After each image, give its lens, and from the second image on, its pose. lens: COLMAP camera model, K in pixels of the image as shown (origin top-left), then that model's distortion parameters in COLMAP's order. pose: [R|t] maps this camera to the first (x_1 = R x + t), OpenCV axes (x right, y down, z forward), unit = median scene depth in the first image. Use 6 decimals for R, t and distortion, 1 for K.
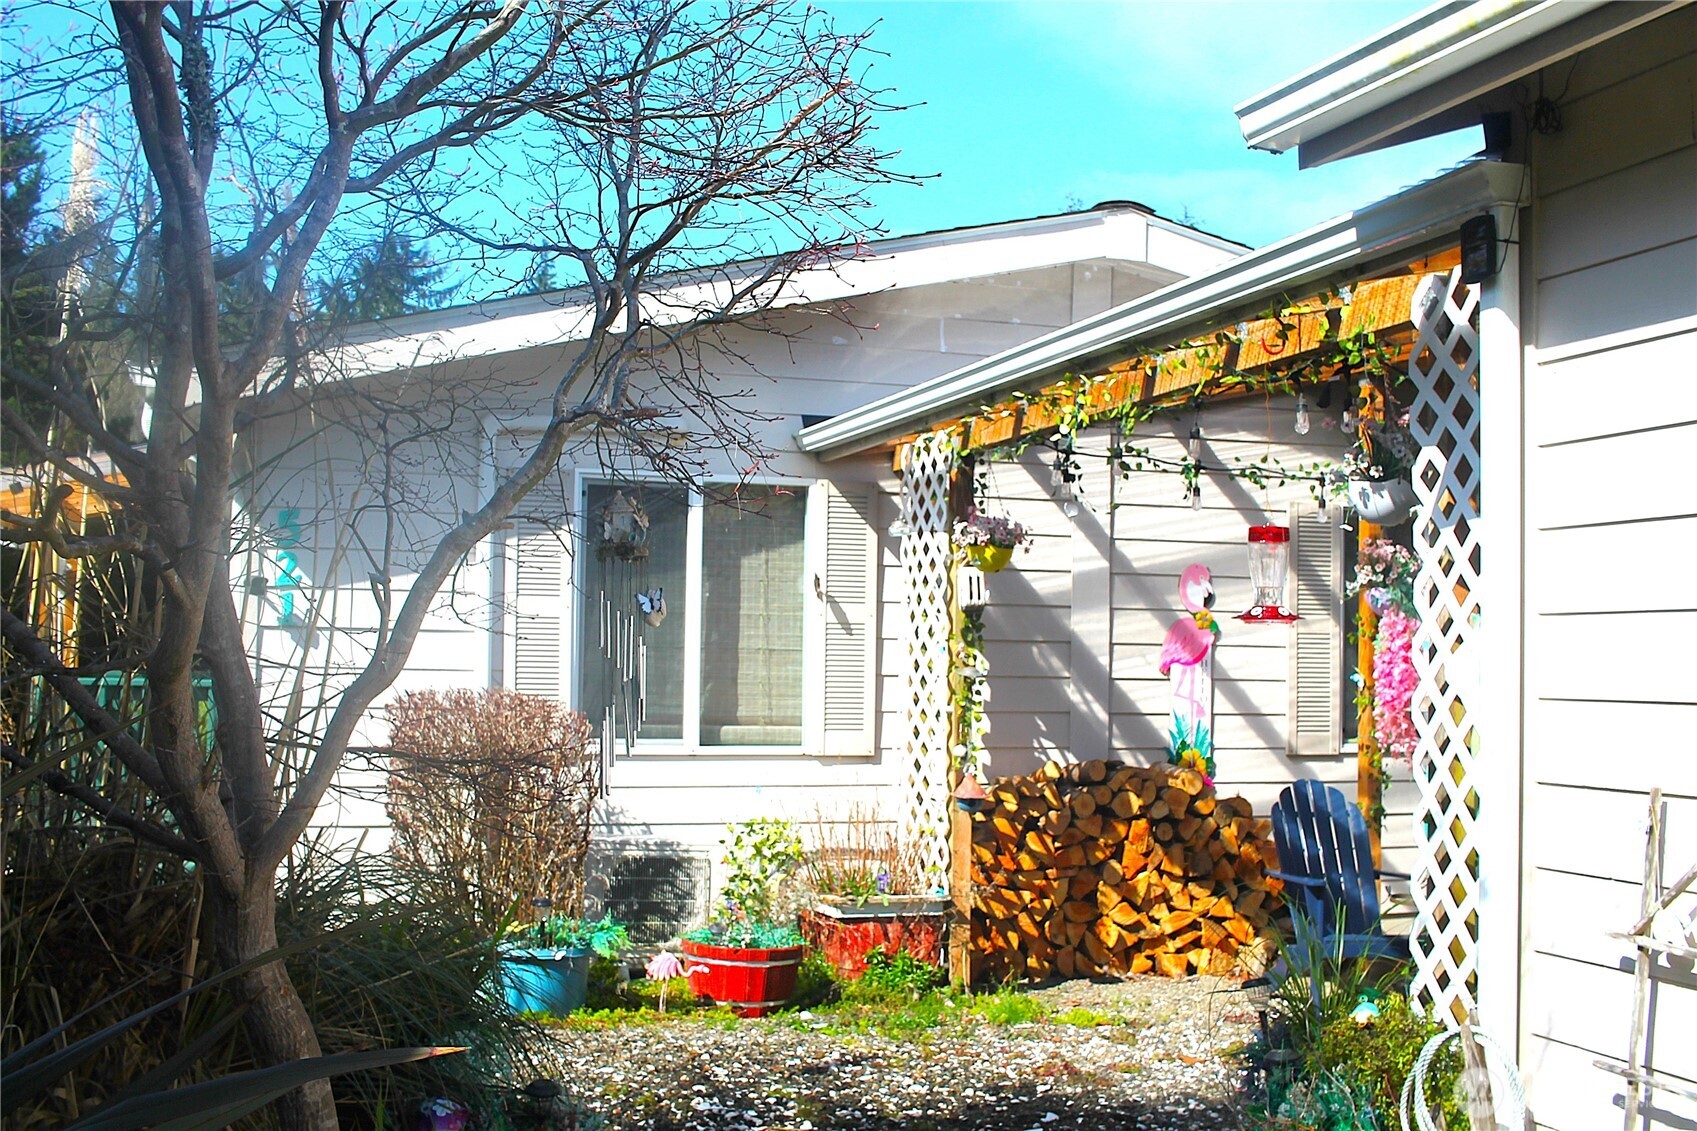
lens RADIAL K [[1908.4, 0, 849.7], [0, 1908.4, 568.5], [0, 0, 1]] dist [-0.149551, 0.000000]
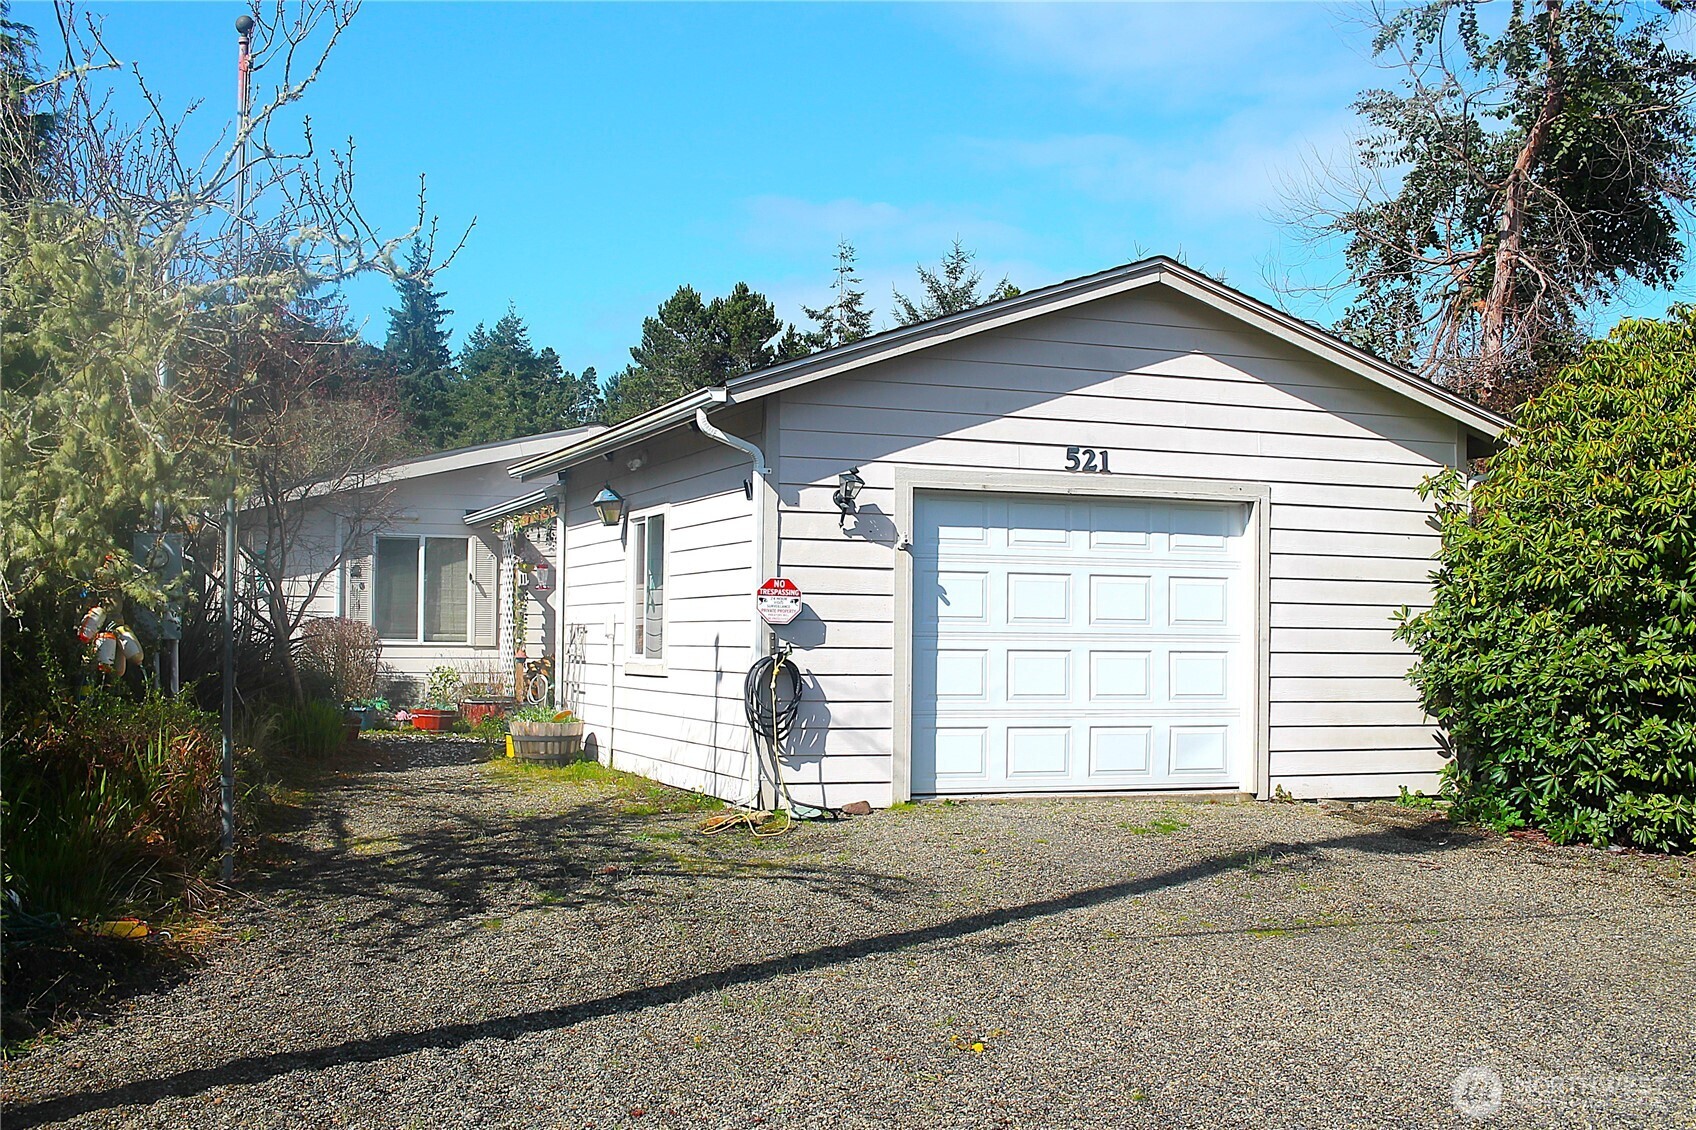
lens RADIAL K [[1907.2, 0, 847.3], [0, 1907.2, 563.6], [0, 0, 1]] dist [-0.149551, 0.000000]
pose [[0.998133, -0.005262, 0.060845, 0.334884], [0.004798, 0.999958, 0.007762, -0.028003], [-0.060883, -0.007455, 0.998117, -1.566313]]
